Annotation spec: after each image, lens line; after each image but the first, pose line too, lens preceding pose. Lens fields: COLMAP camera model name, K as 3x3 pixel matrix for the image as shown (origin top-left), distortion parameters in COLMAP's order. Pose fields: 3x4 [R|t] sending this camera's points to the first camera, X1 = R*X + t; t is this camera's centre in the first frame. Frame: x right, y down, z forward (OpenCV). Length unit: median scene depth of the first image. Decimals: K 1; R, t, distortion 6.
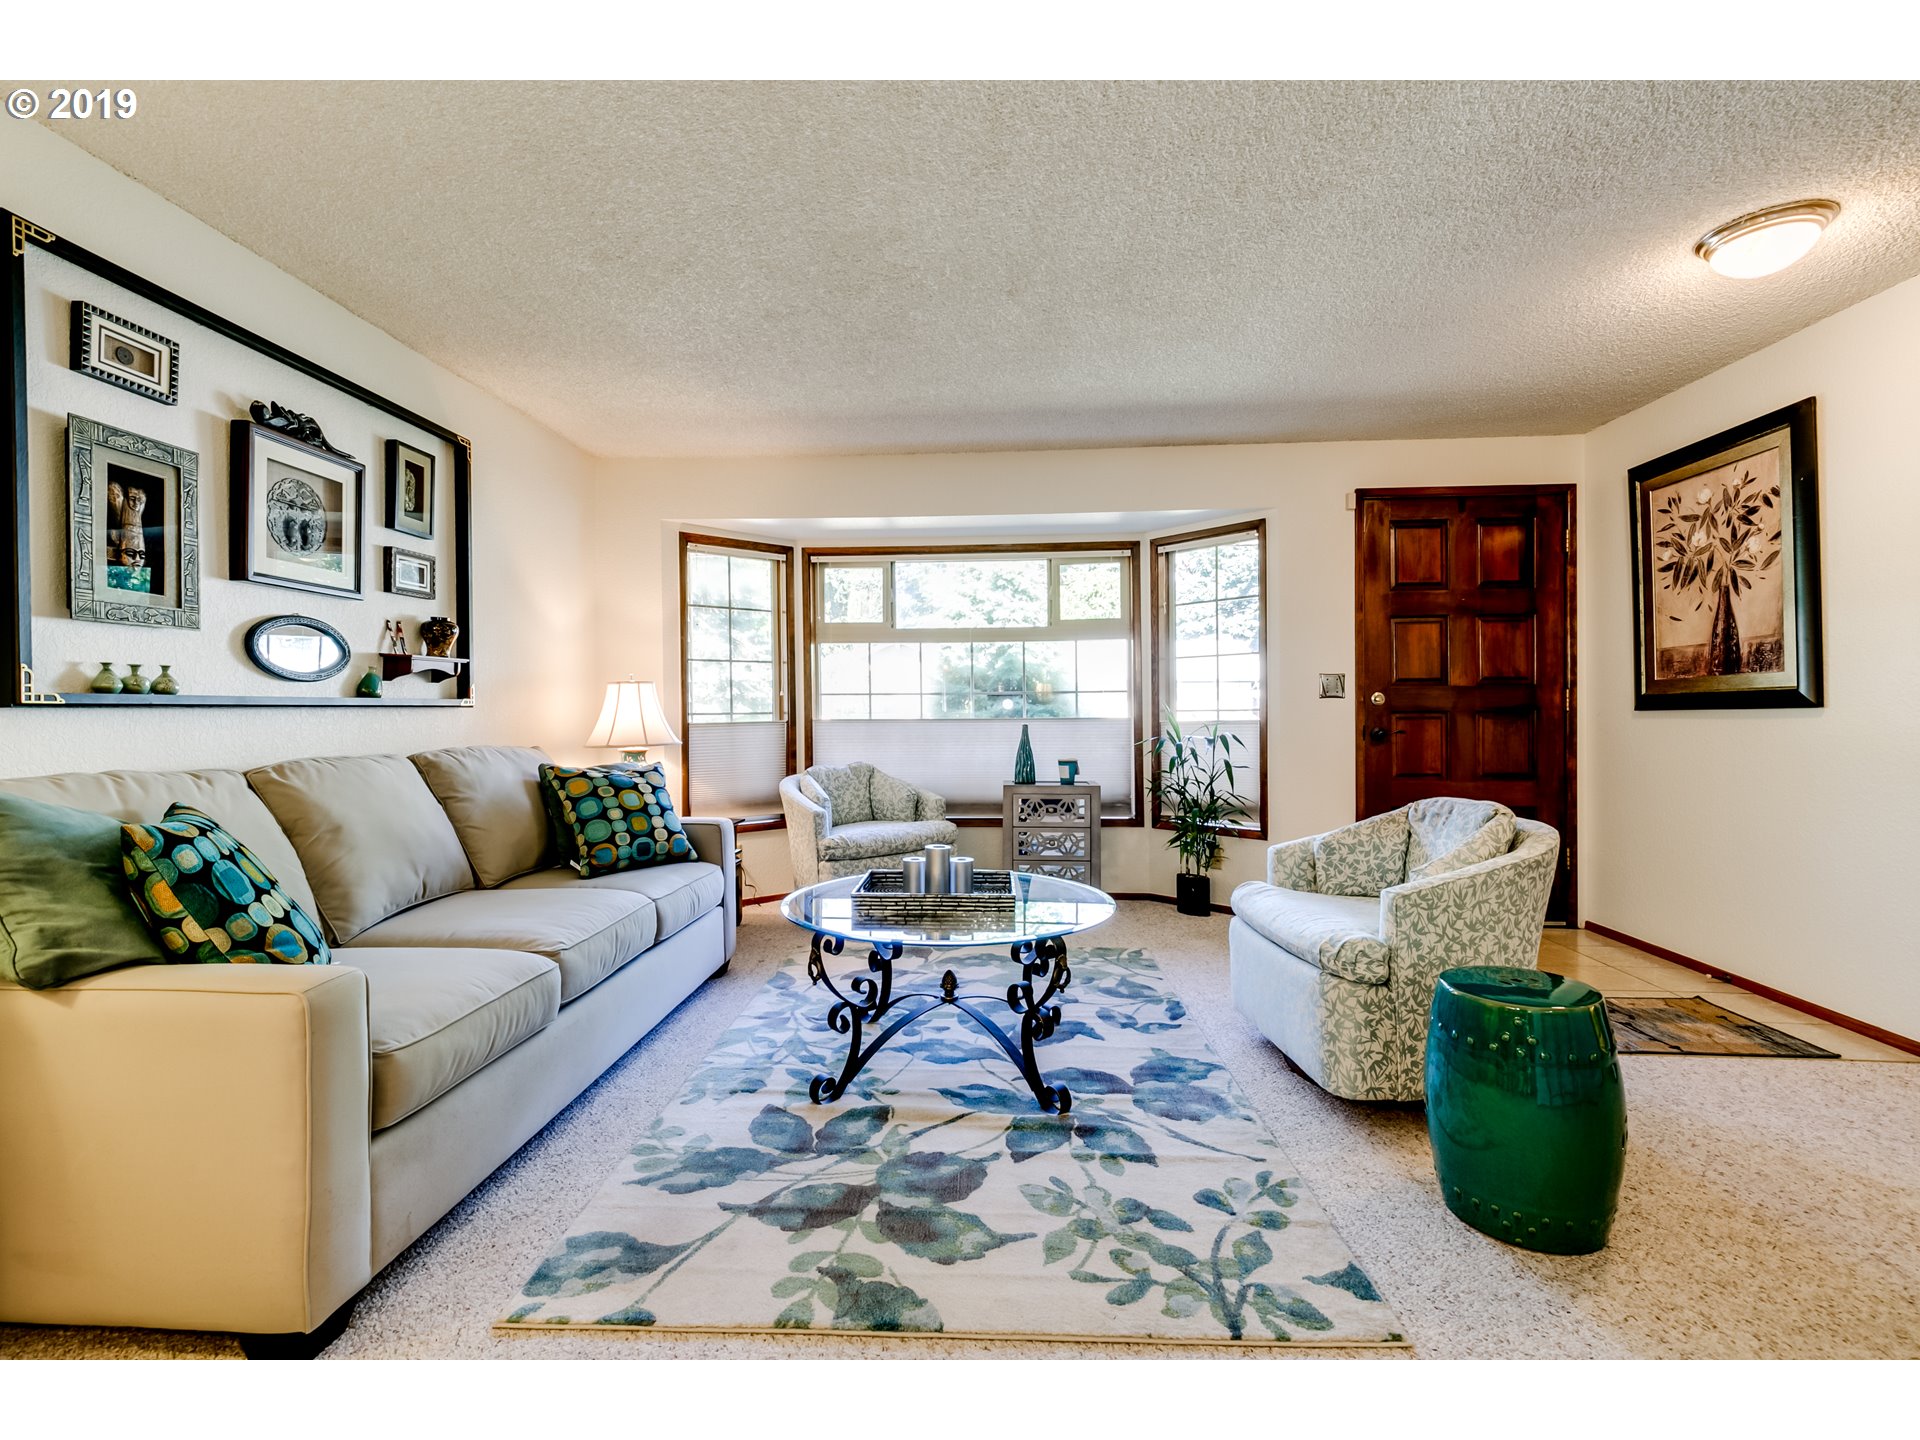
lens RADIAL K [[862.9, 0, 952.9], [0, 862.9, 716.6], [0, 0, 1]] dist [0.007282, -0.000190]
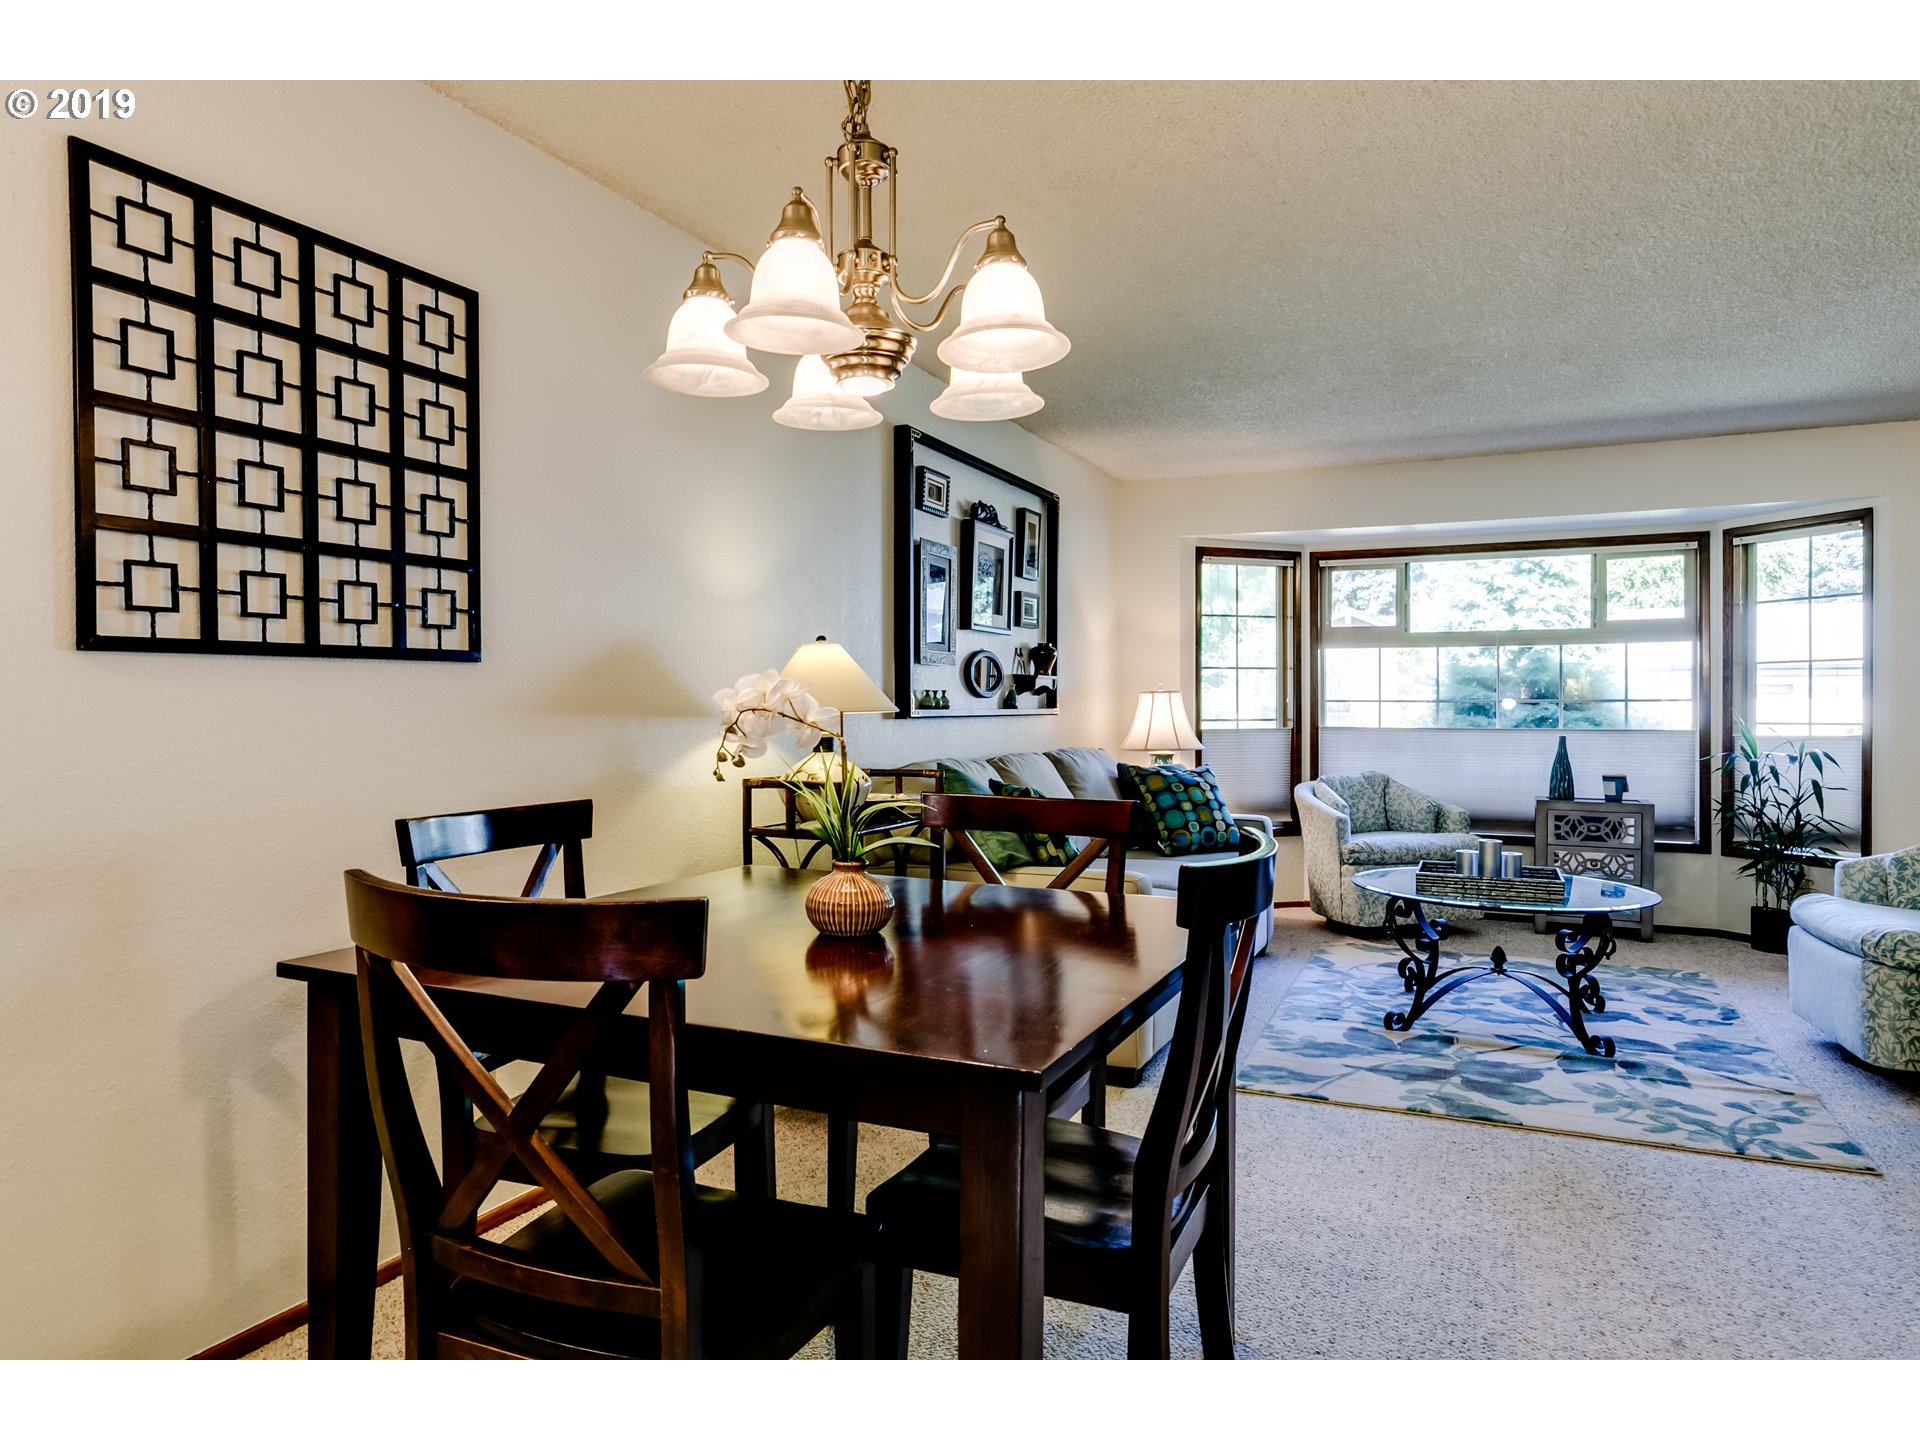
lens RADIAL K [[1200.9, 0, 947.6], [0, 1200.9, 716.4], [0, 0, 1]] dist [0.006364, -0.003562]
pose [[0.931537, 0.012023, -0.363447, -0.087242], [-0.011230, 0.999928, 0.004296, -0.014199], [0.363473, 0.000080, 0.931605, -0.622518]]
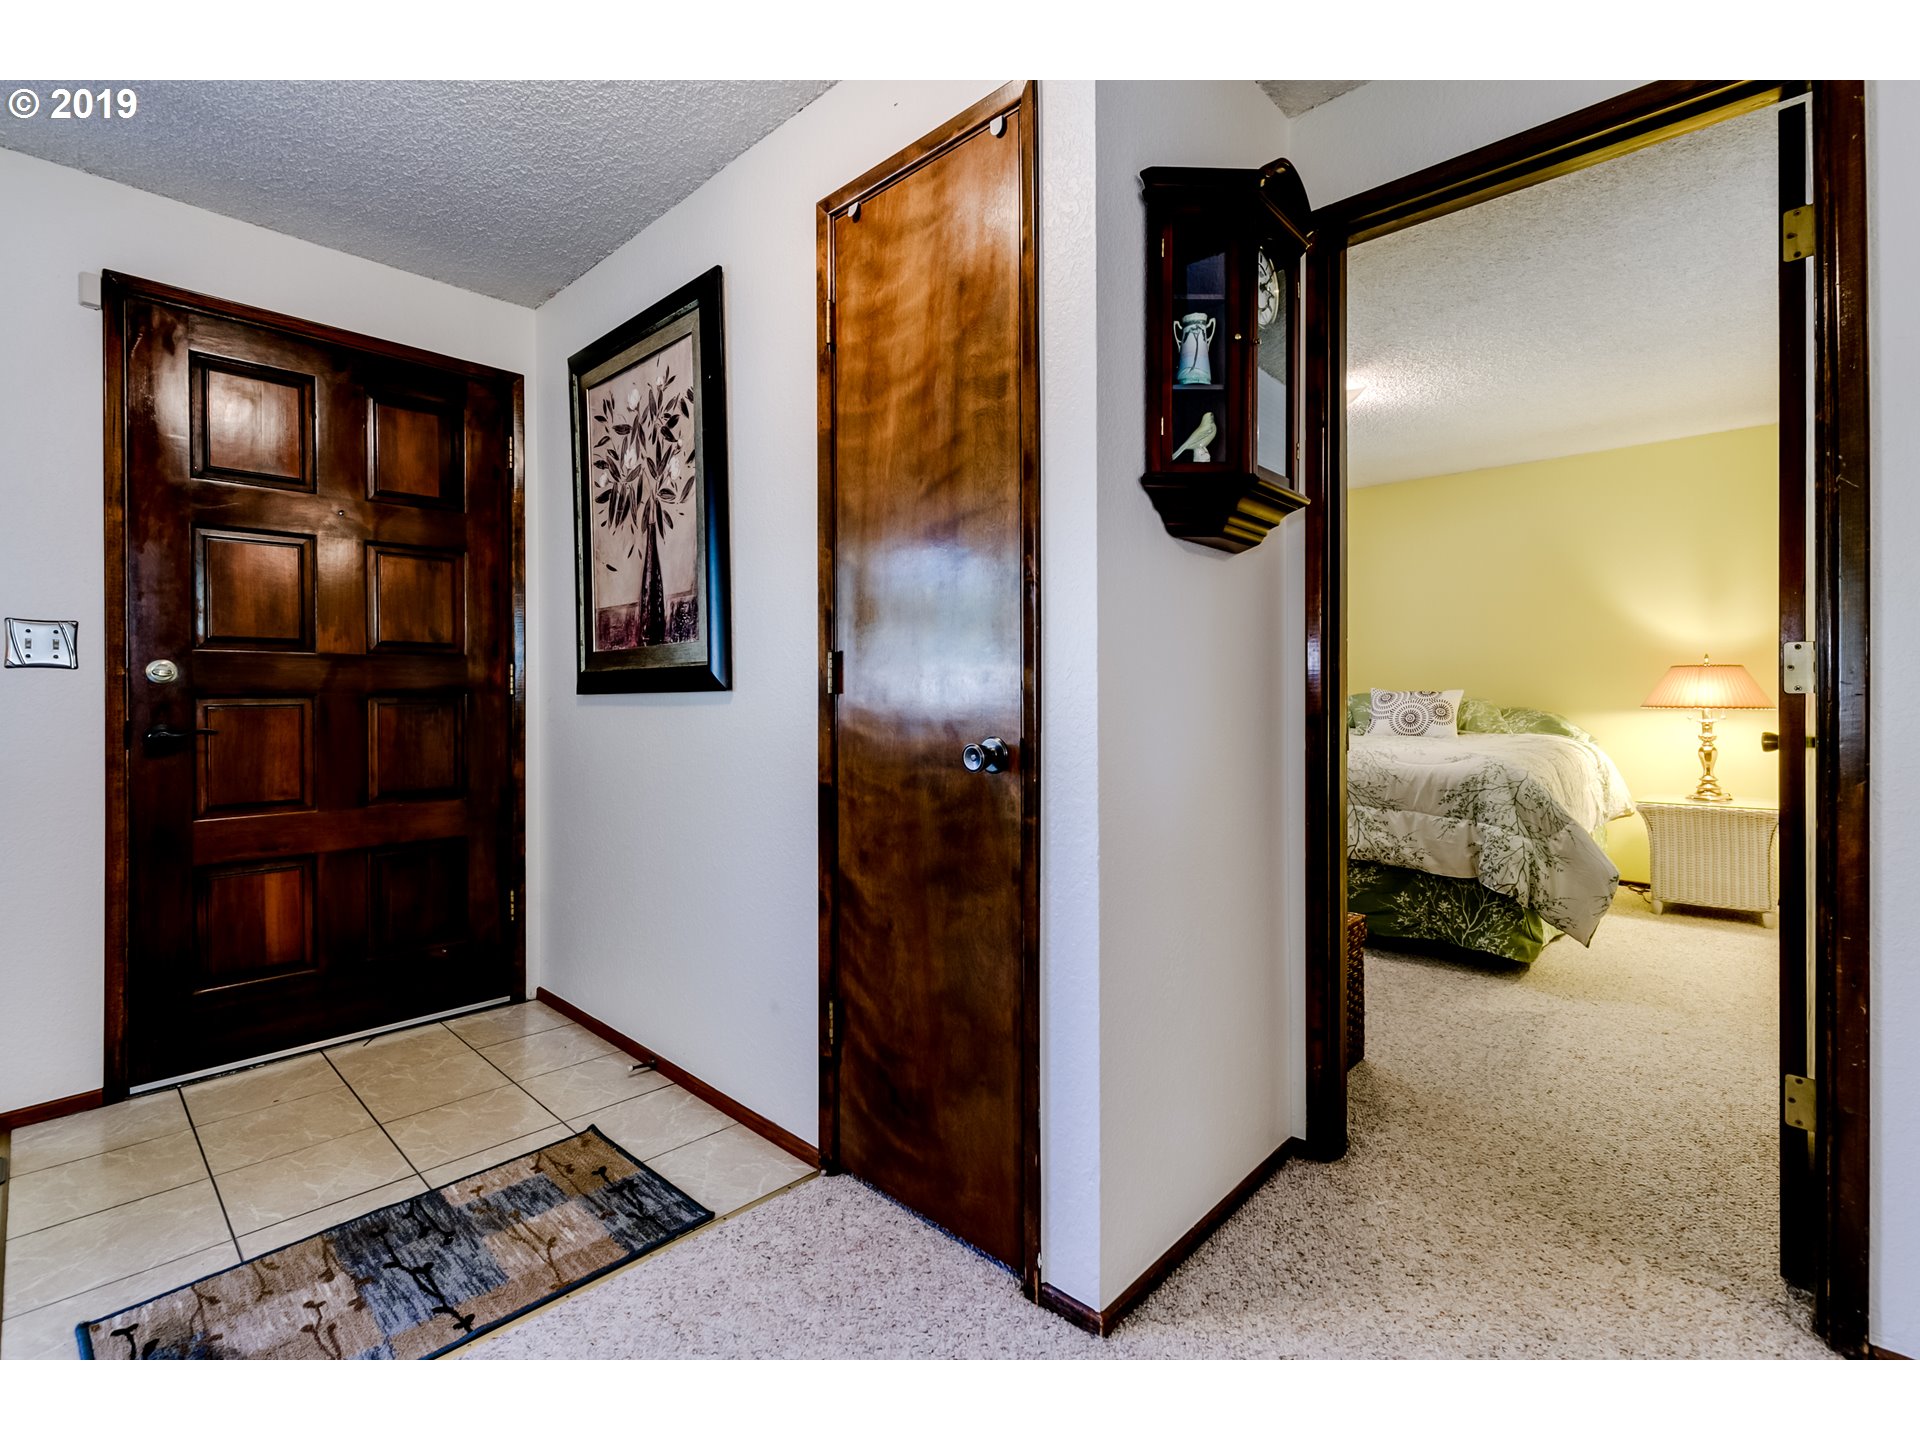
lens RADIAL K [[871.4, 0, 951.9], [0, 871.4, 691.5], [0, 0, 1]] dist [0.004581, 0.000161]
pose [[0.640516, 0.005767, 0.767923, 0.489466], [0.002597, 0.999950, -0.009676, -0.001737], [-0.767940, 0.008191, 0.640469, 0.337986]]
